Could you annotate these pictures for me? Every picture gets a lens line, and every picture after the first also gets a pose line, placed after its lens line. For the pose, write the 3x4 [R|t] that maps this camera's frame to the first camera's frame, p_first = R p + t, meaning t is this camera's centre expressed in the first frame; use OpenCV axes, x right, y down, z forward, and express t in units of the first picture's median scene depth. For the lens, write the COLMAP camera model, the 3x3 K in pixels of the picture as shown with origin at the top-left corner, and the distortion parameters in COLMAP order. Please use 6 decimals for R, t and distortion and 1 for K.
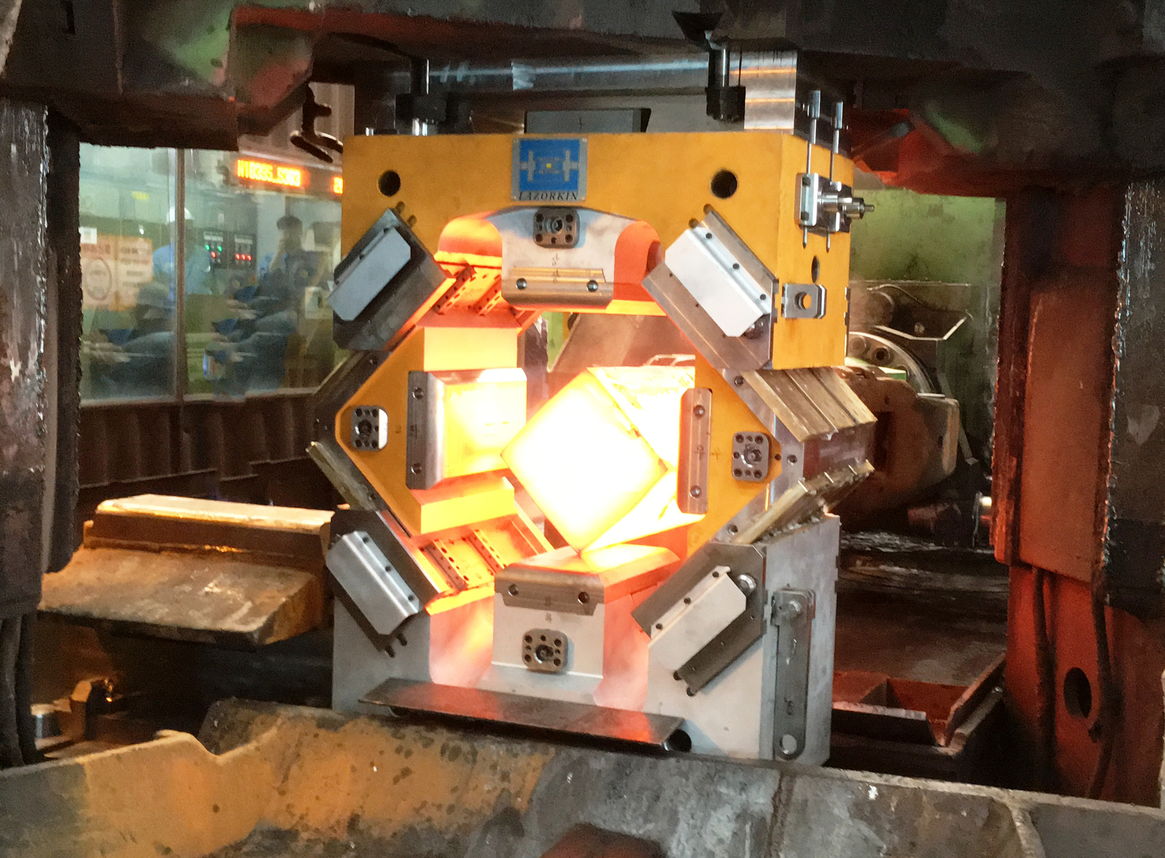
lens RADIAL K [[1539.1, 0, 659.3], [0, 1539.1, 446.6], [0, 0, 1]] dist [0.067127, -0.008516]
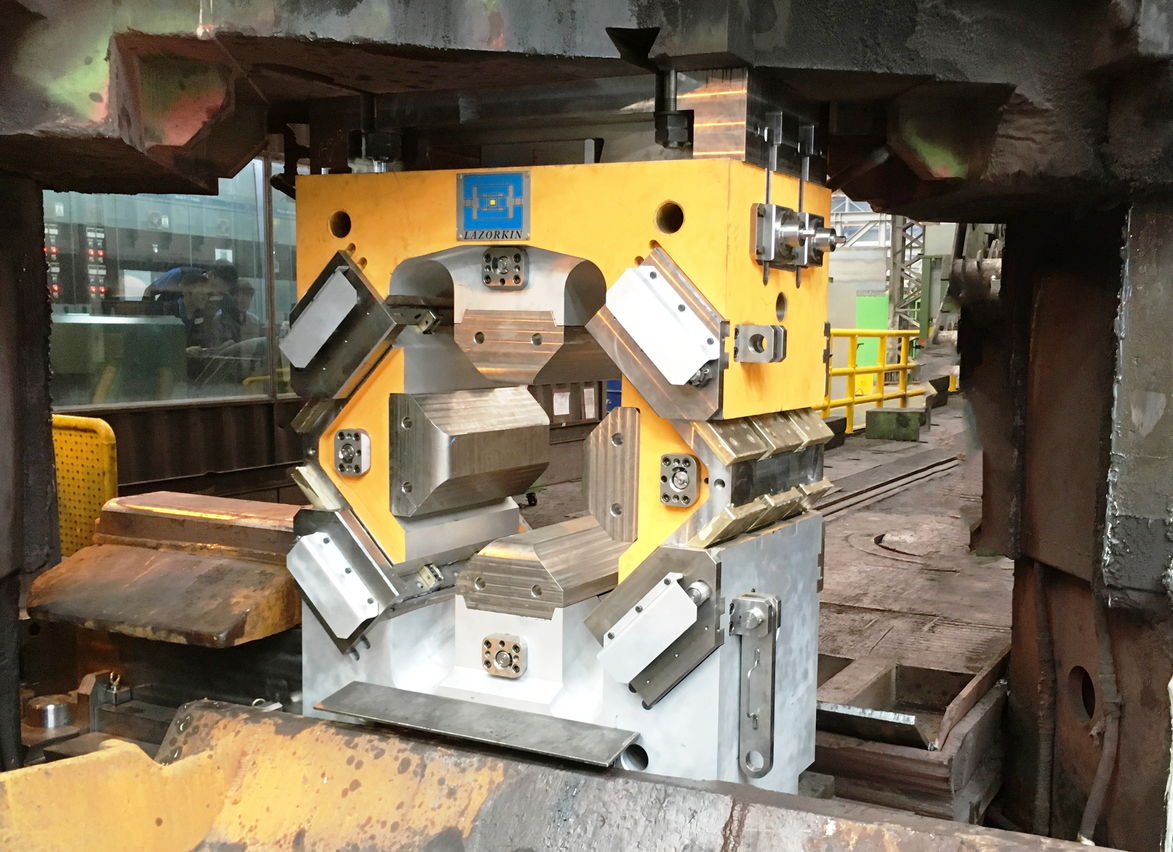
lens RADIAL K [[1261.2, 0, 653.2], [0, 1261.2, 450.9], [0, 0, 1]] dist [0.062907, 0.000908]
pose [[0.996003, -0.008351, -0.088926, 0.090370], [0.009795, 0.999827, 0.015811, -0.007606], [0.088779, -0.016619, 0.995913, 0.225316]]
